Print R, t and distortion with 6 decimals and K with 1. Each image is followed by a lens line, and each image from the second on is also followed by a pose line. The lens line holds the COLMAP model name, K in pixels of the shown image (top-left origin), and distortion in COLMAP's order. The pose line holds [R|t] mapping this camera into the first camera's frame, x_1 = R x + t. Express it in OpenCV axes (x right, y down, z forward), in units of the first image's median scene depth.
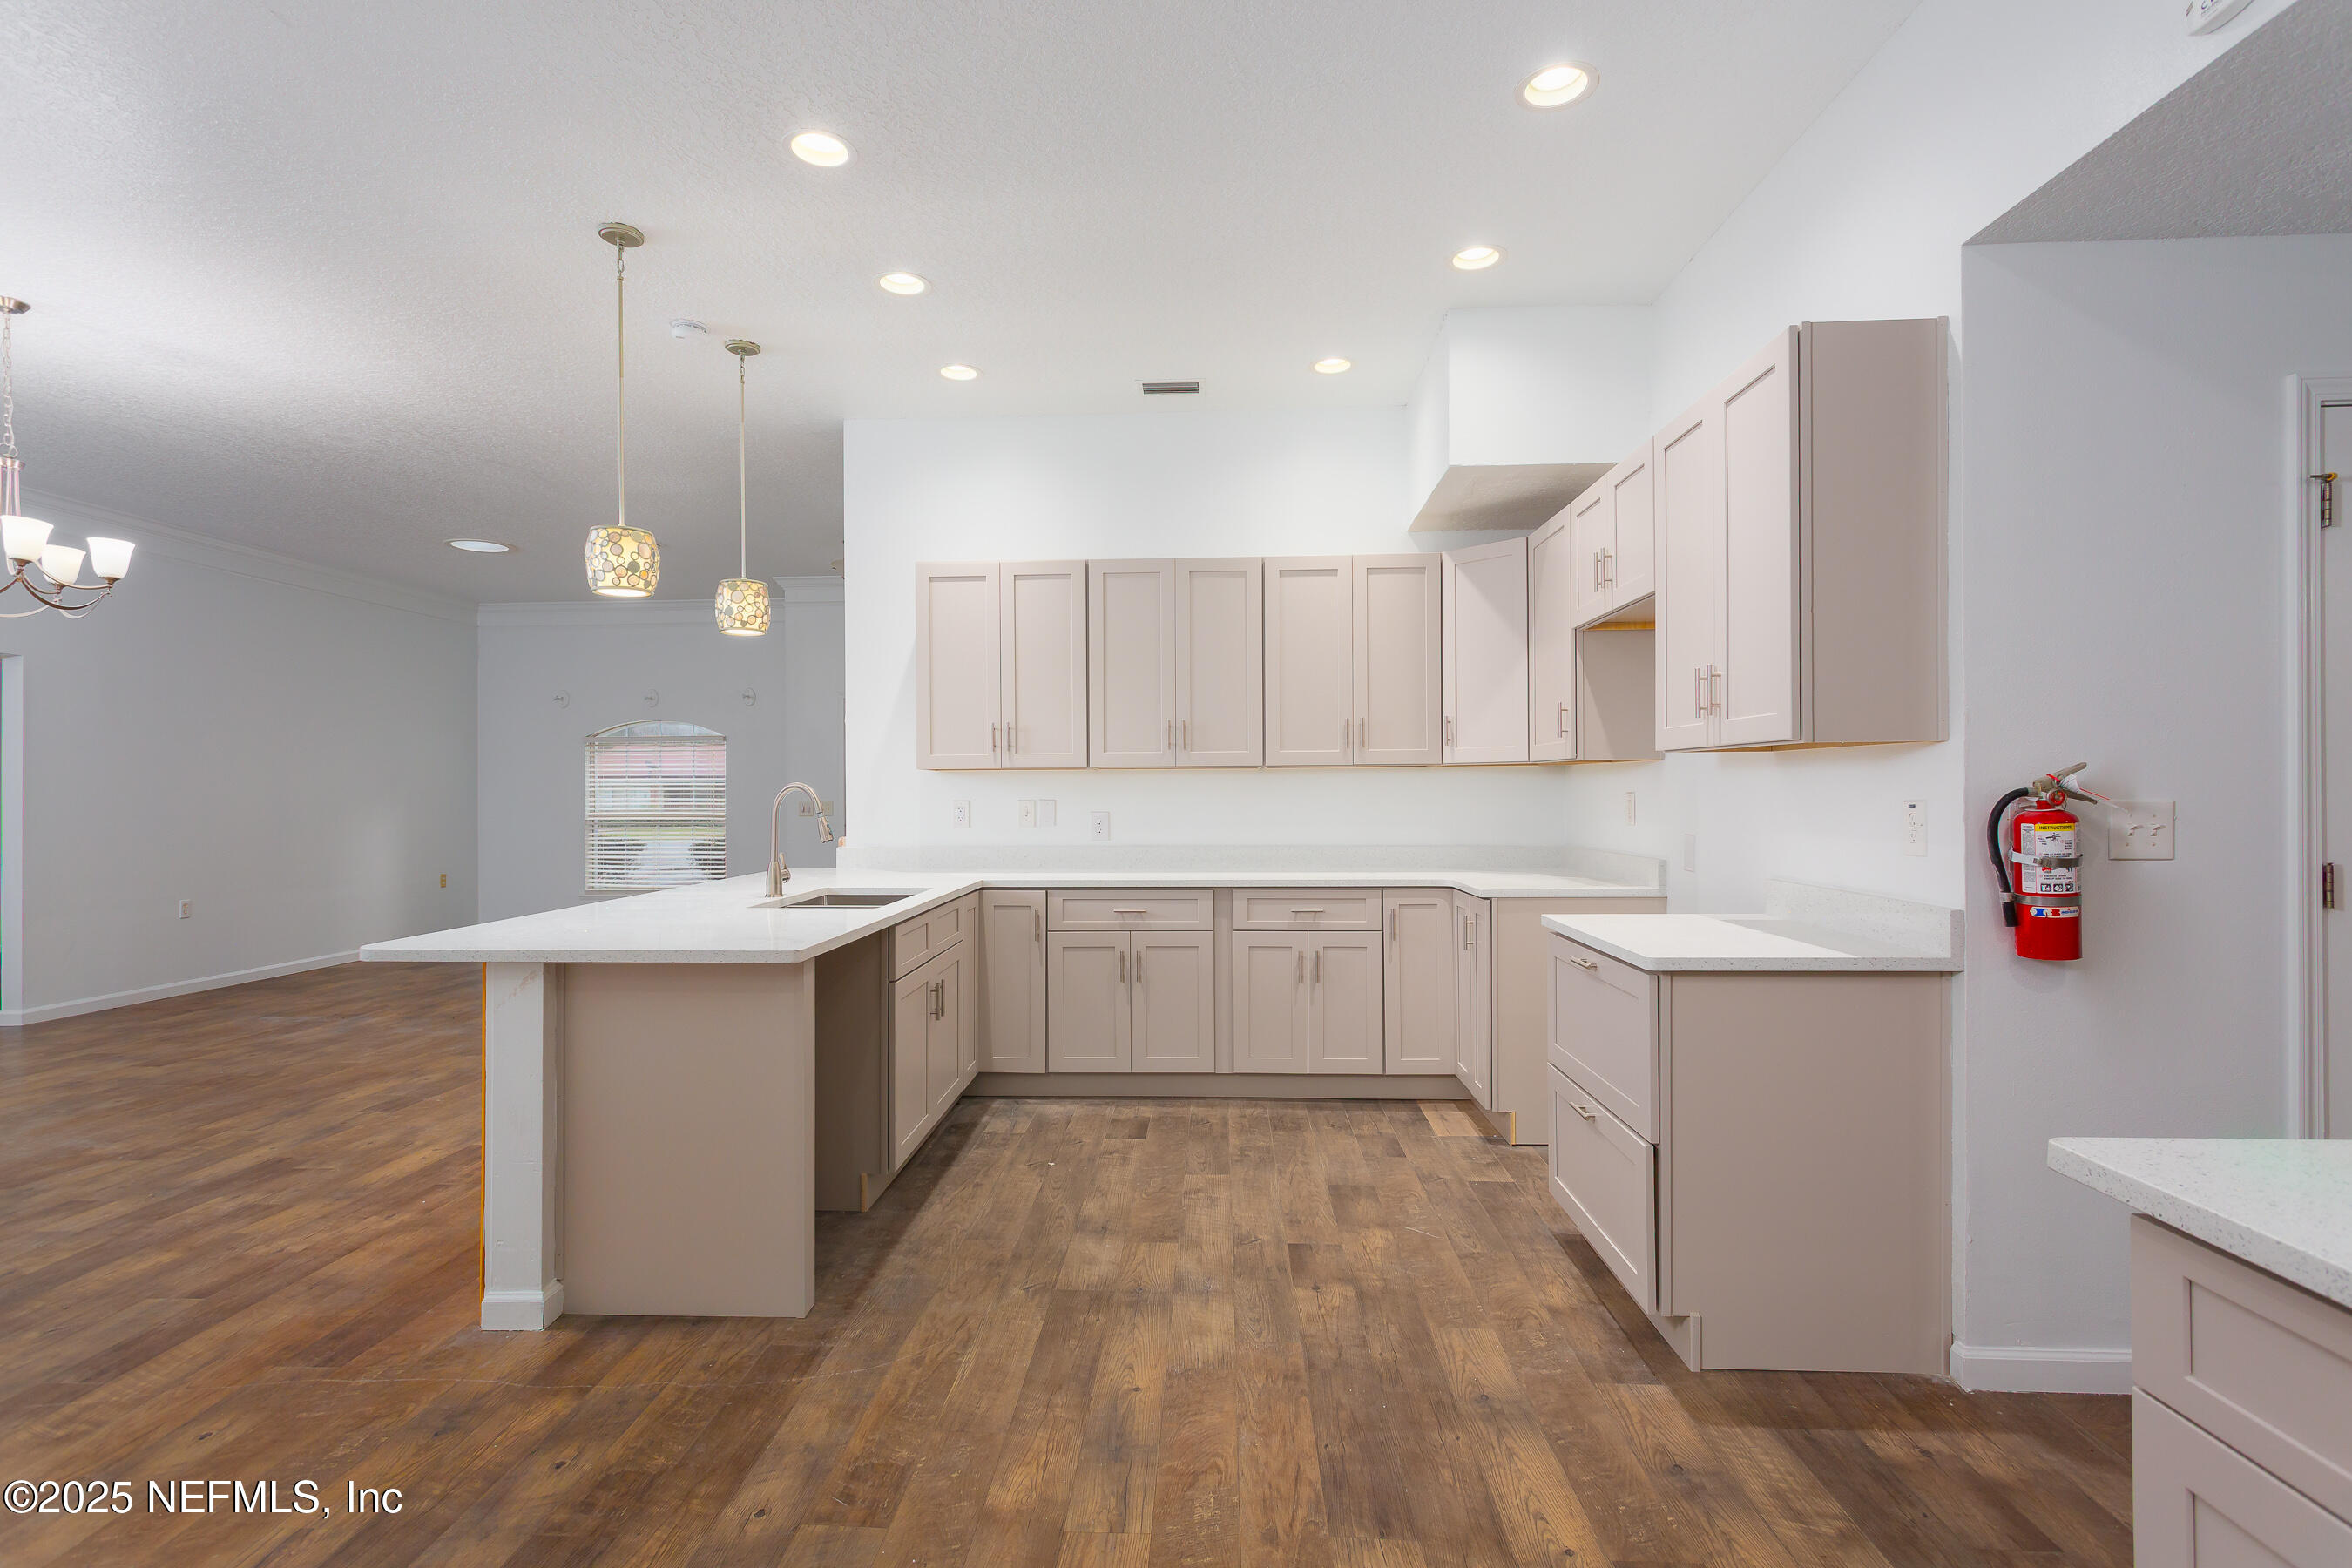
lens RADIAL K [[1110.2, 0, 1159.1], [0, 1110.2, 775.6], [0, 0, 1]] dist [0.015649, -0.000009]
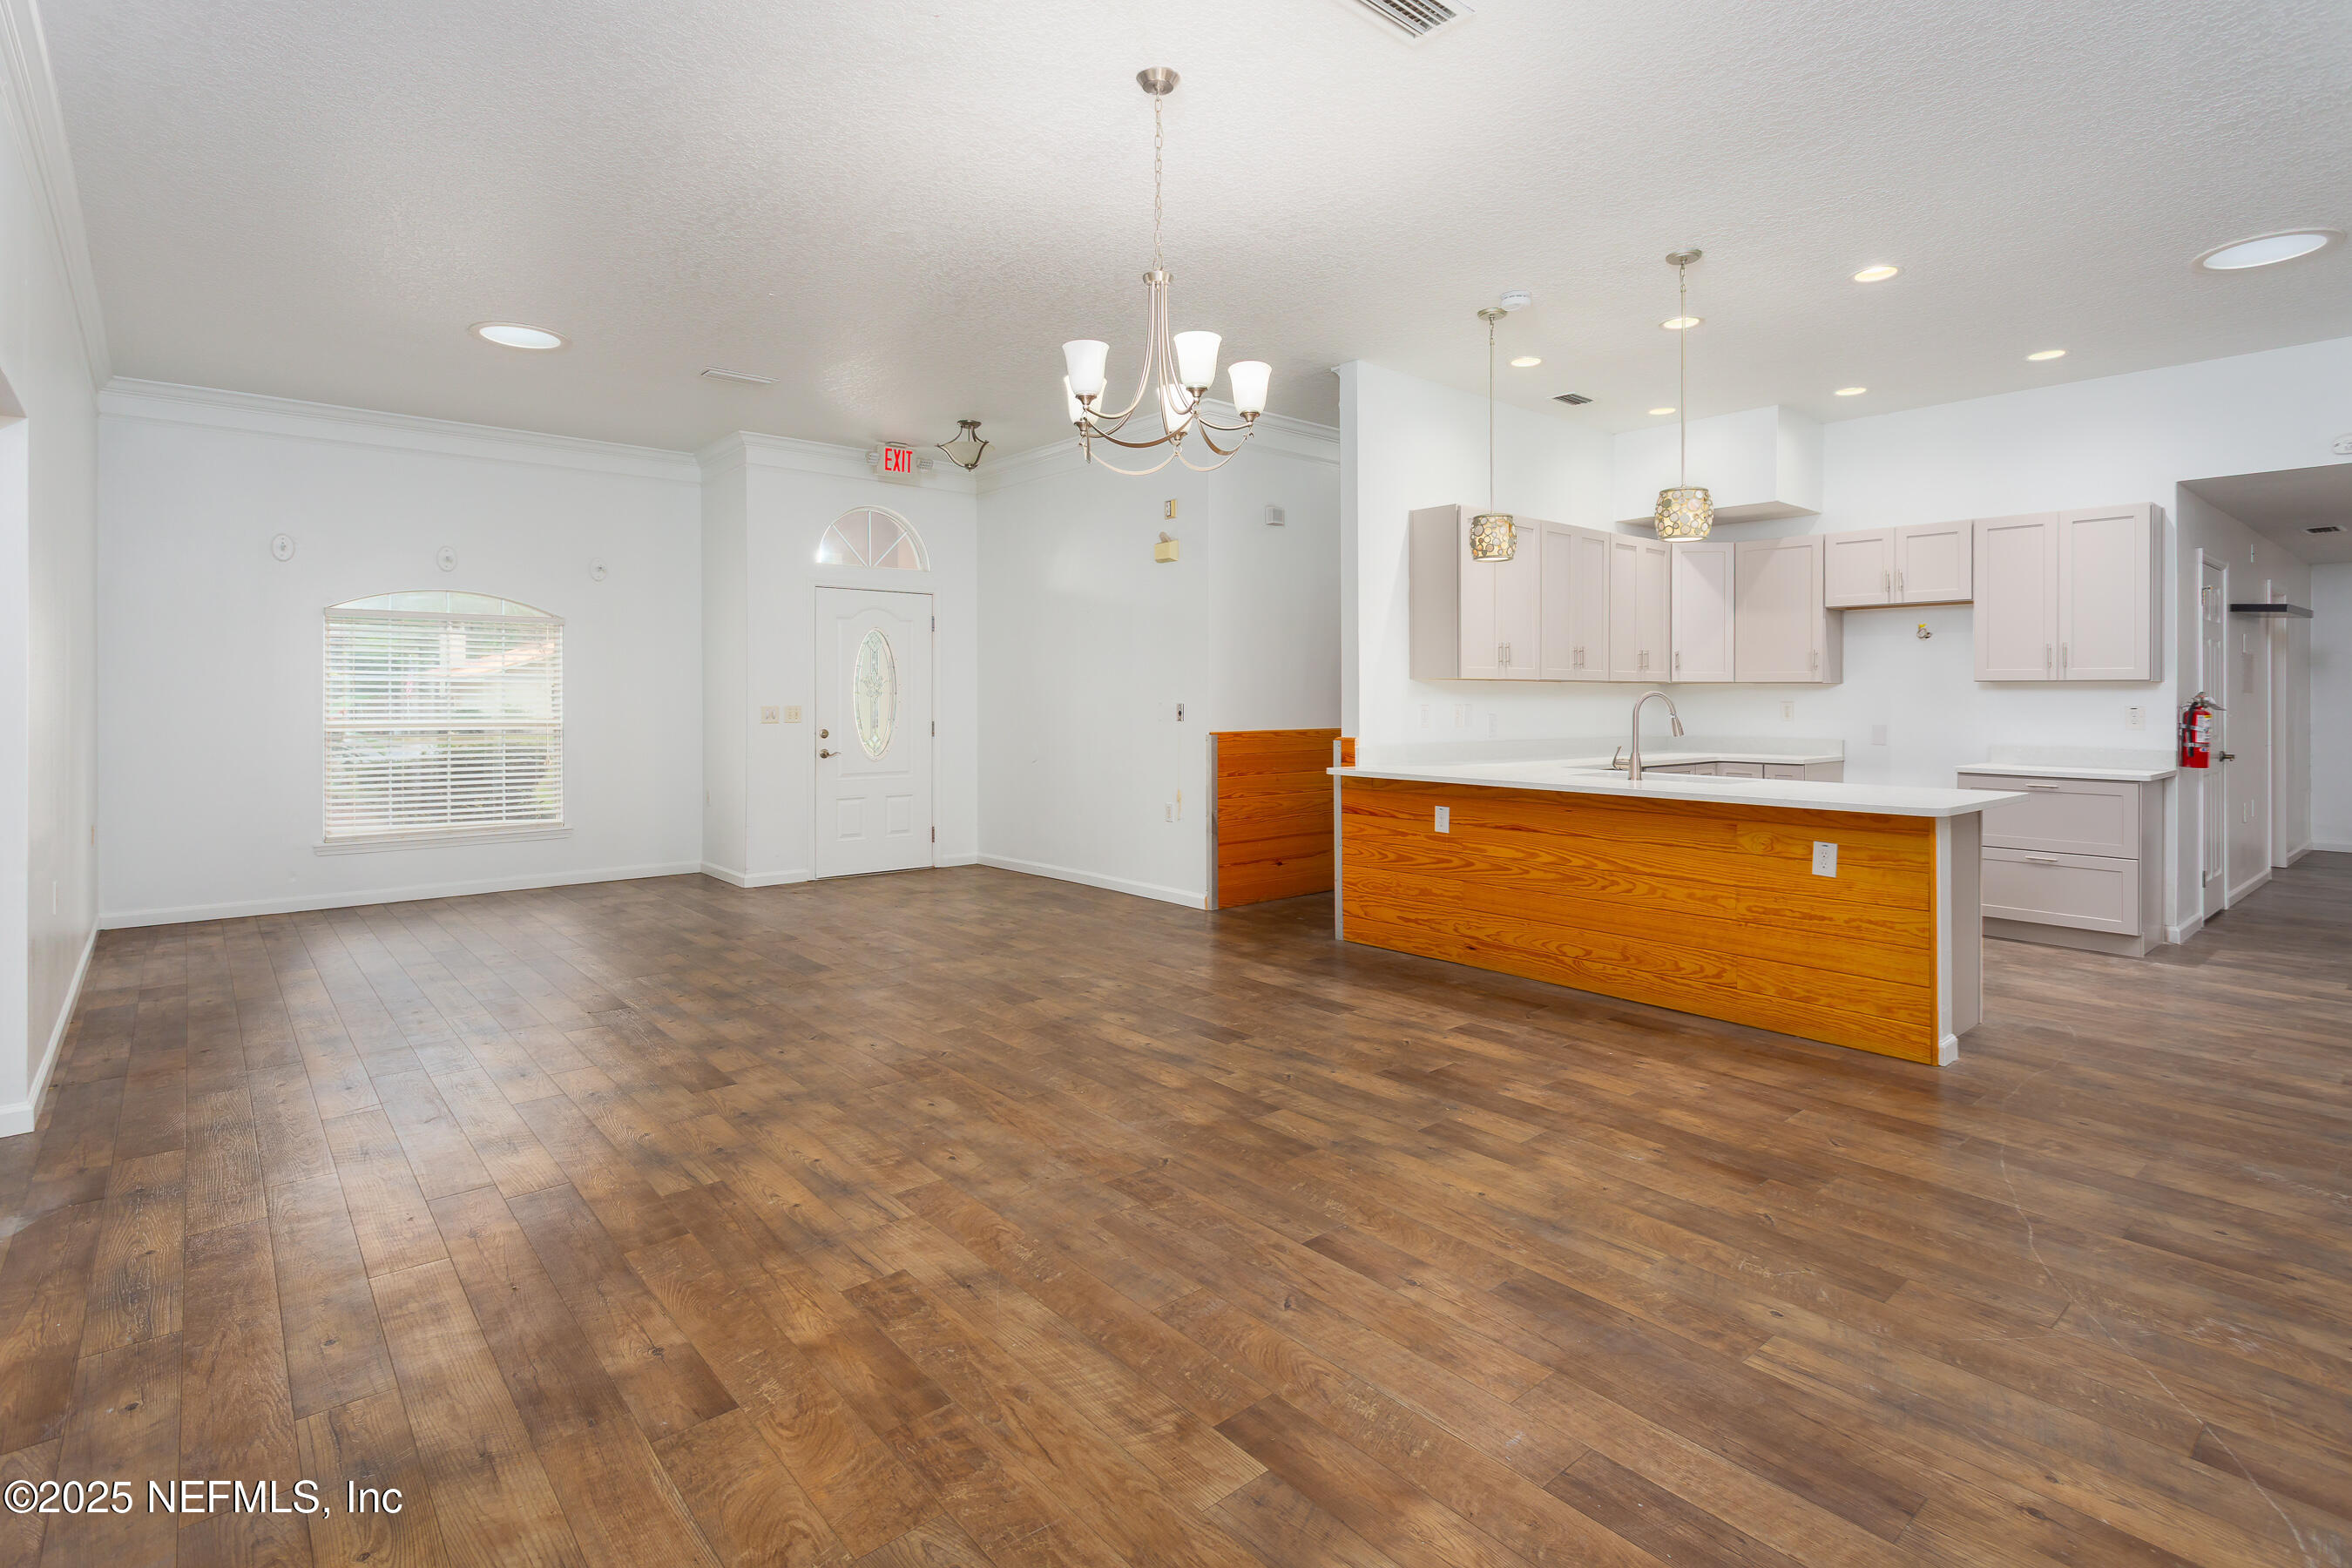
lens RADIAL K [[1129.6, 0, 1175.5], [0, 1129.6, 693.7], [0, 0, 1]] dist [0.016187, 0.000361]
pose [[0.719848, 0.010488, 0.694052, -1.940392], [-0.019395, 0.999799, 0.005007, 0.017340], [-0.693860, -0.017066, 0.719907, 0.521282]]
